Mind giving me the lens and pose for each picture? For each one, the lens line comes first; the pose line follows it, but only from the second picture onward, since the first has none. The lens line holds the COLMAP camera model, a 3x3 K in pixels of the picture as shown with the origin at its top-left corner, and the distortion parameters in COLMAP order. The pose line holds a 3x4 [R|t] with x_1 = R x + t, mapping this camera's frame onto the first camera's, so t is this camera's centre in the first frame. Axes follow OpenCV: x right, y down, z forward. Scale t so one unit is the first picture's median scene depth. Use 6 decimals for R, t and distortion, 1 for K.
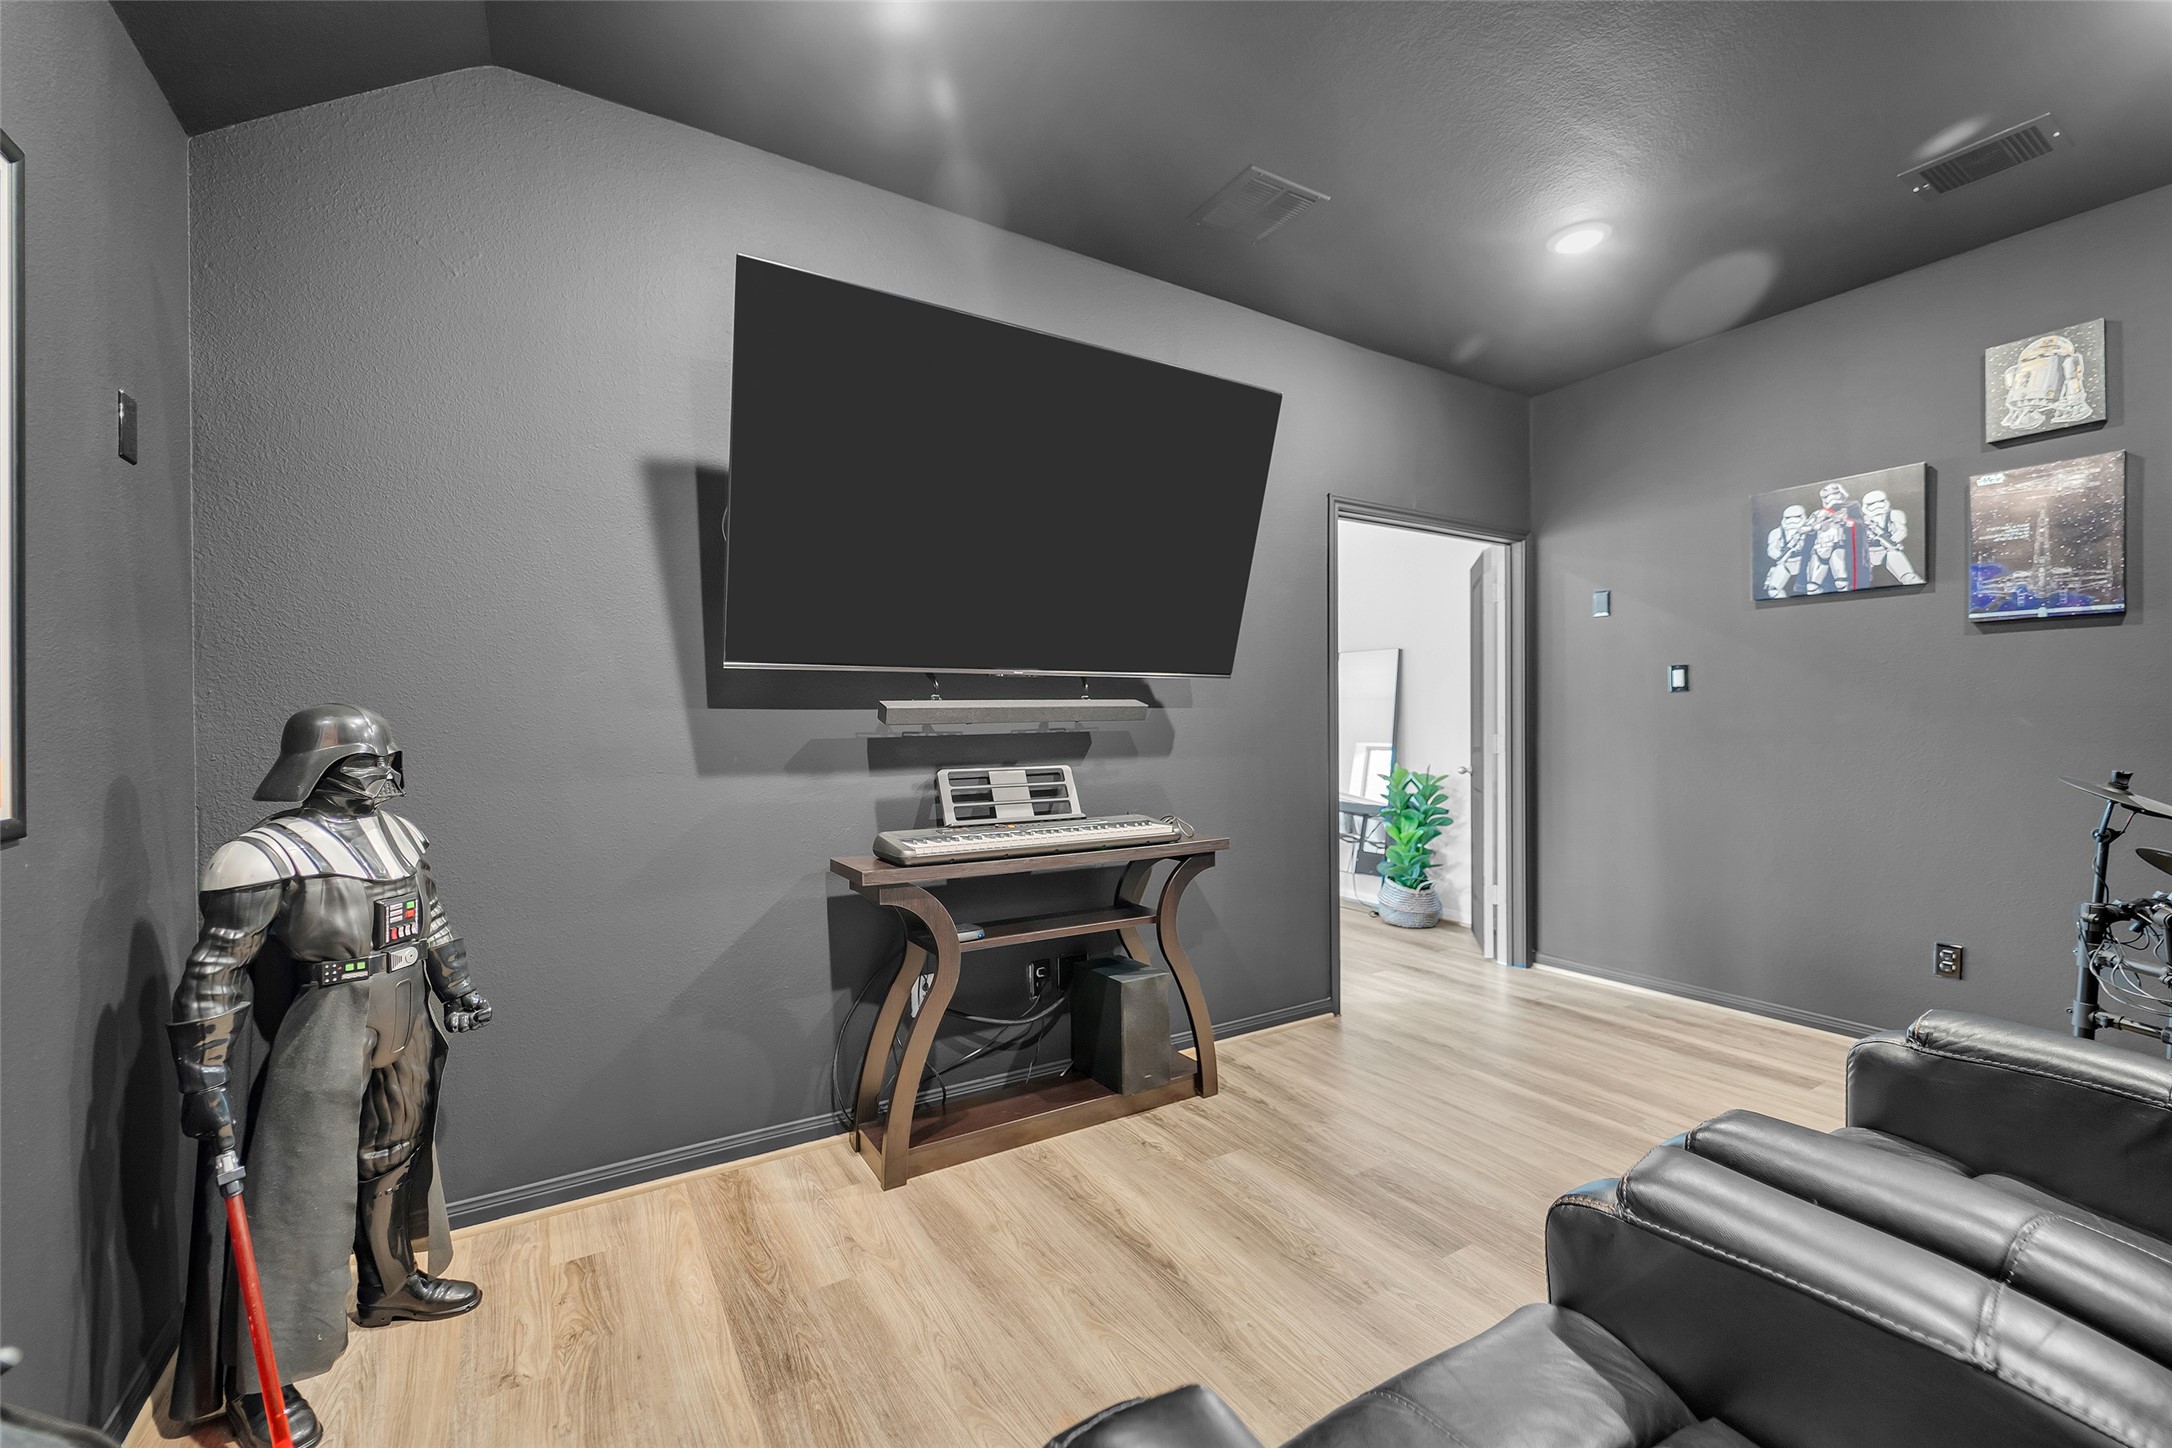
lens RADIAL K [[879.0, 0, 1079.0], [0, 879.0, 732.0], [0, 0, 1]] dist [-0.000895, -0.000475]
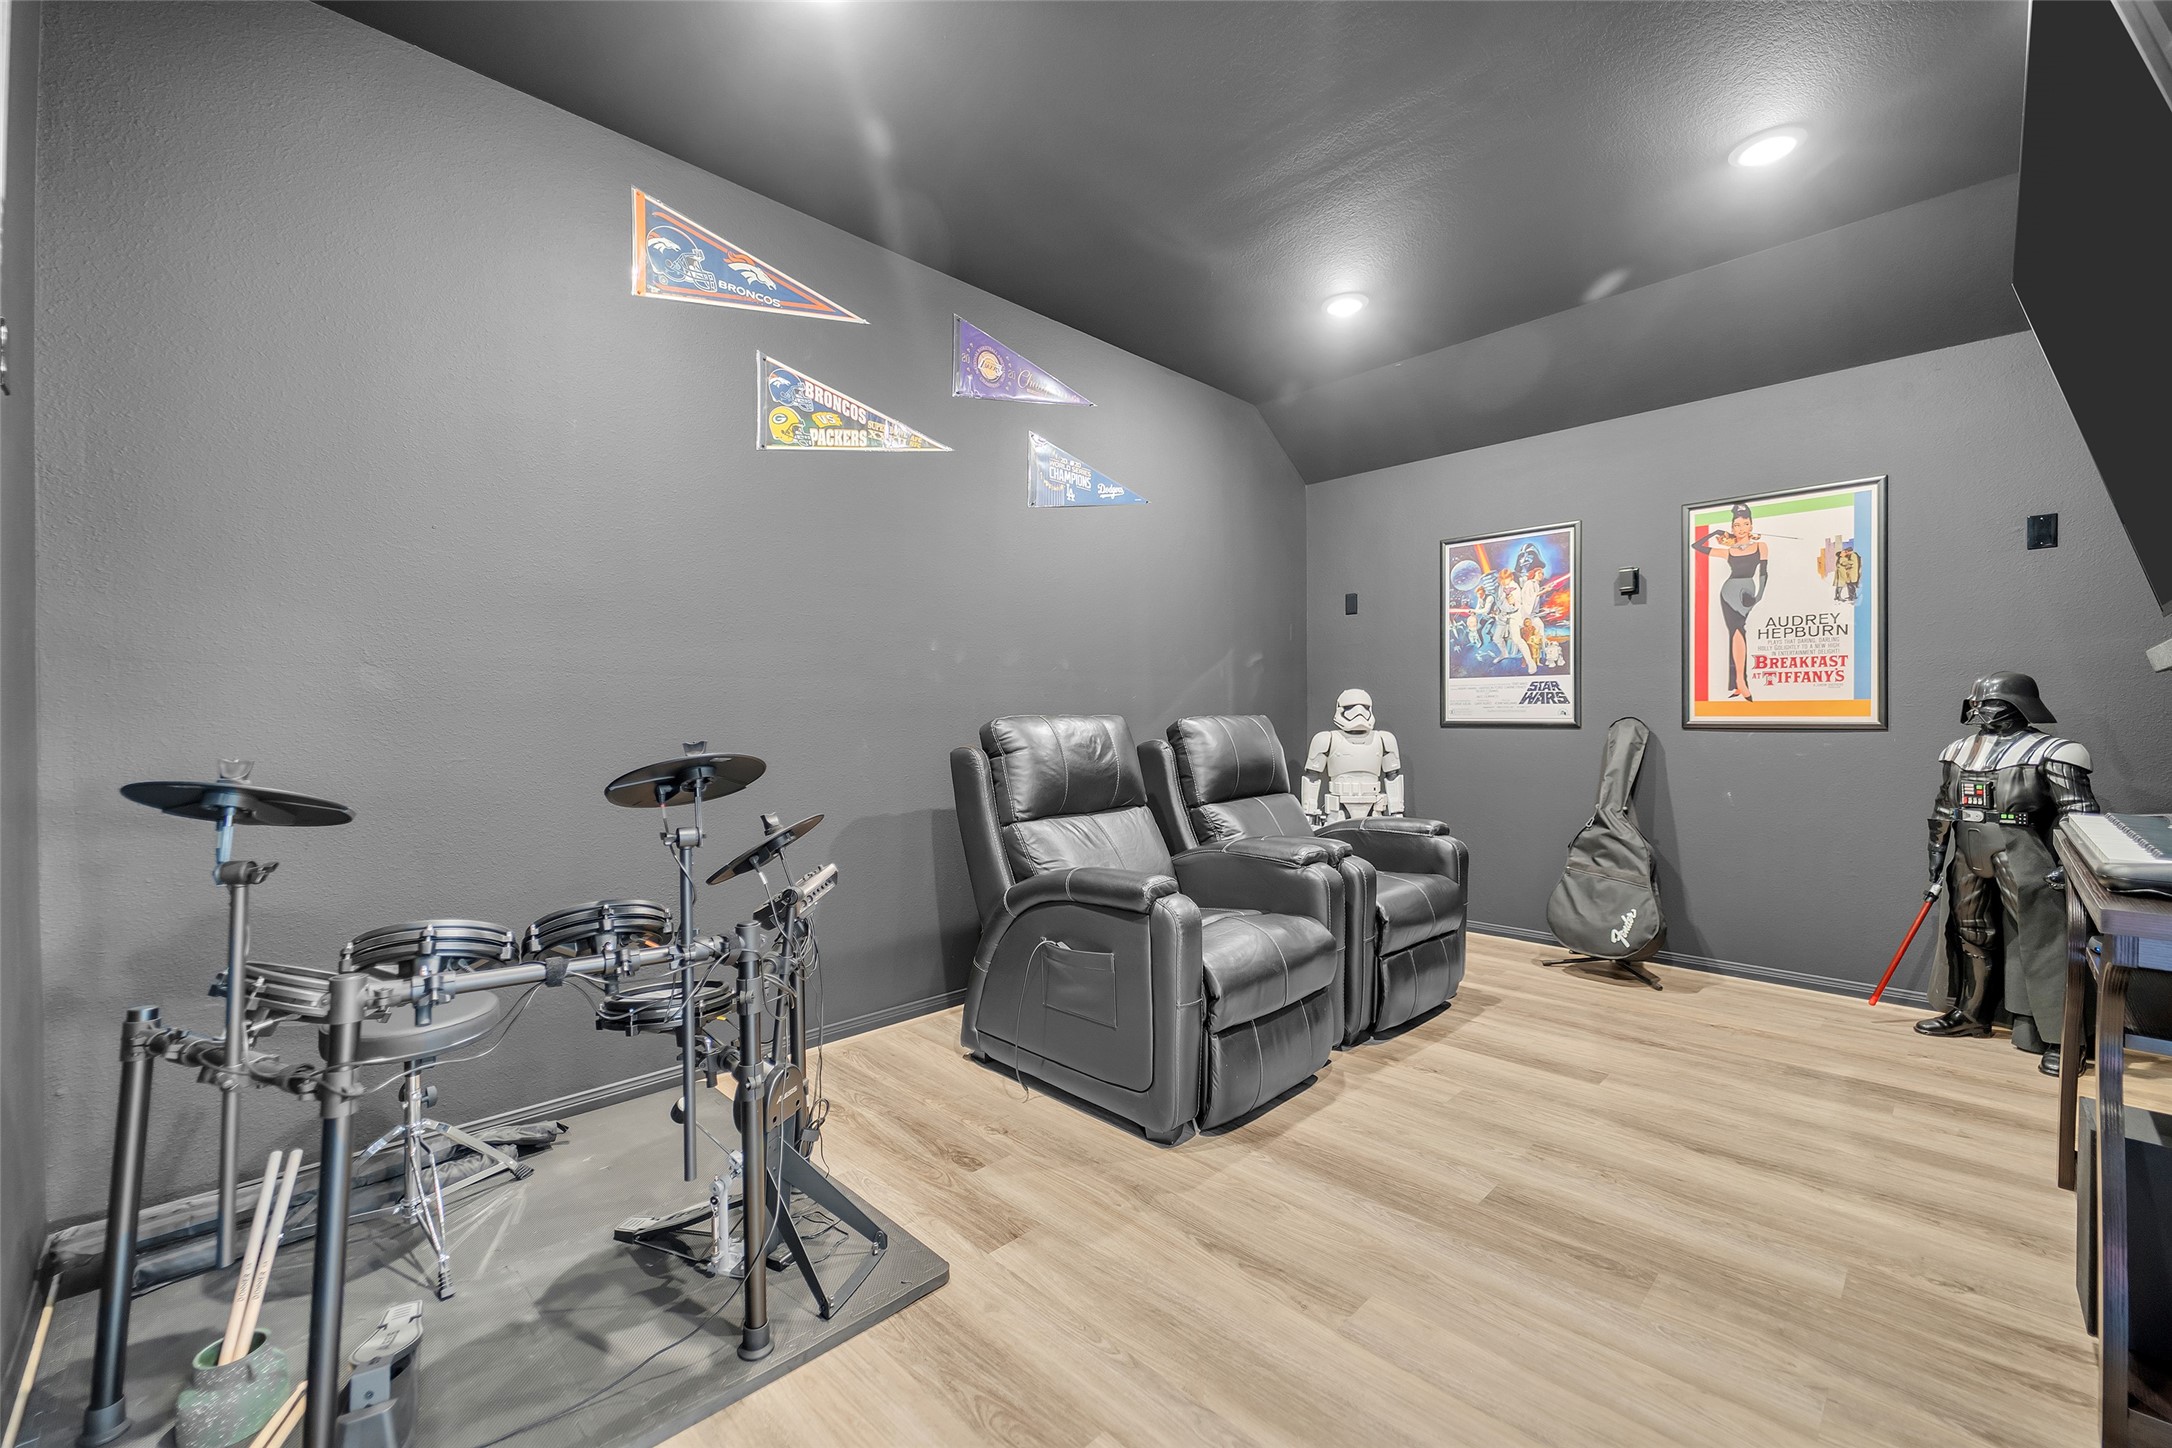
lens RADIAL K [[879.0, 0, 1085.7], [0, 879.0, 718.2], [0, 0, 1]] dist [-0.000895, -0.000475]
pose [[-0.973542, 0.004295, -0.228469, 1.171429], [0.000130, 0.999834, 0.018243, 0.024179], [0.228509, 0.017731, -0.973380, 1.973050]]
